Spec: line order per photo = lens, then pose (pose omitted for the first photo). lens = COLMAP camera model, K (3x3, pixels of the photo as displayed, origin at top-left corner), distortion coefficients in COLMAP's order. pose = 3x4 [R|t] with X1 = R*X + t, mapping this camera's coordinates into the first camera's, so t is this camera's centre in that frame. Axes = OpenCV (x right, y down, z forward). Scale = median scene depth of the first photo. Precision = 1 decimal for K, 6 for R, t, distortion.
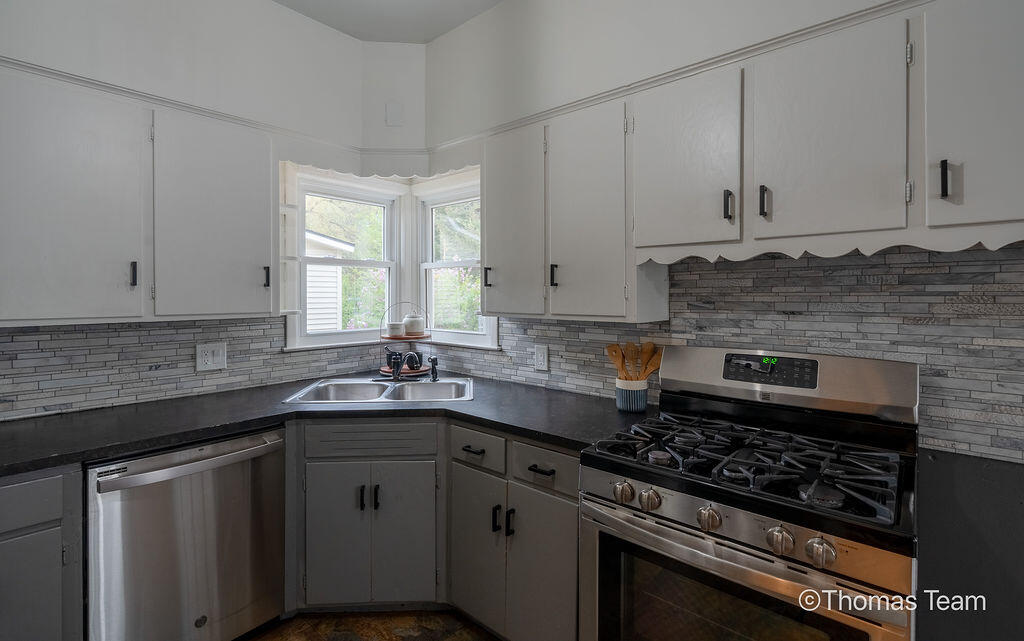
lens RADIAL K [[471.9, 0, 505.7], [0, 471.9, 296.1], [0, 0, 1]] dist [0.000045, 0.000124]
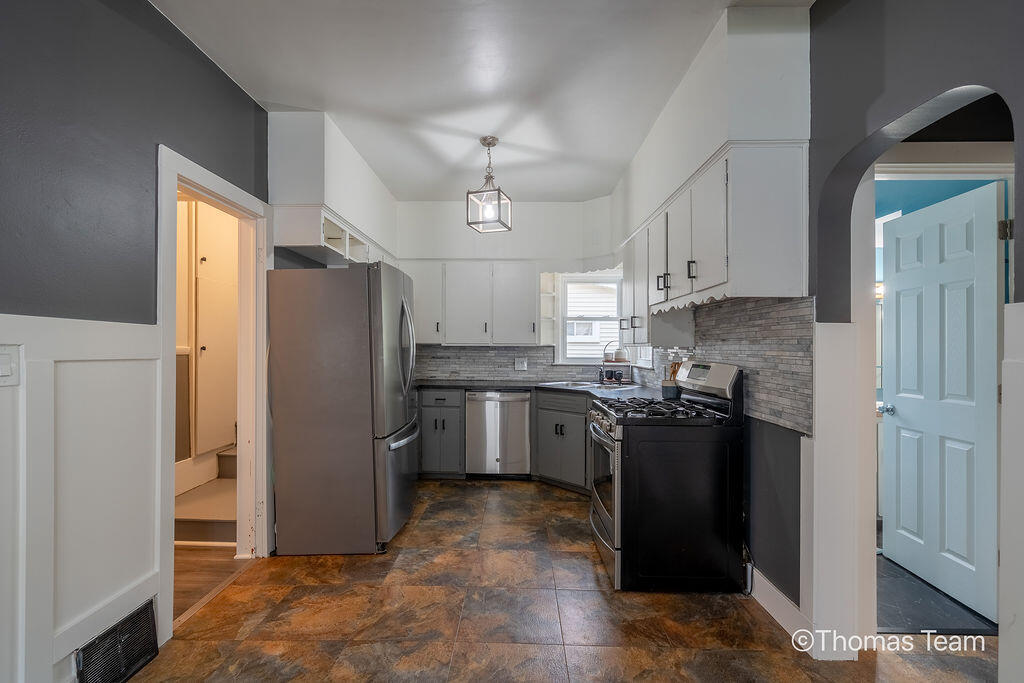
lens RADIAL K [[475.0, 0, 510.6], [0, 475.0, 343.7], [0, 0, 1]] dist [-0.000512, -0.000104]
pose [[0.655426, -0.000898, -0.755259, 1.033563], [-0.008045, 0.999934, -0.008170, 0.051113], [0.755217, 0.011431, 0.655376, -0.501810]]
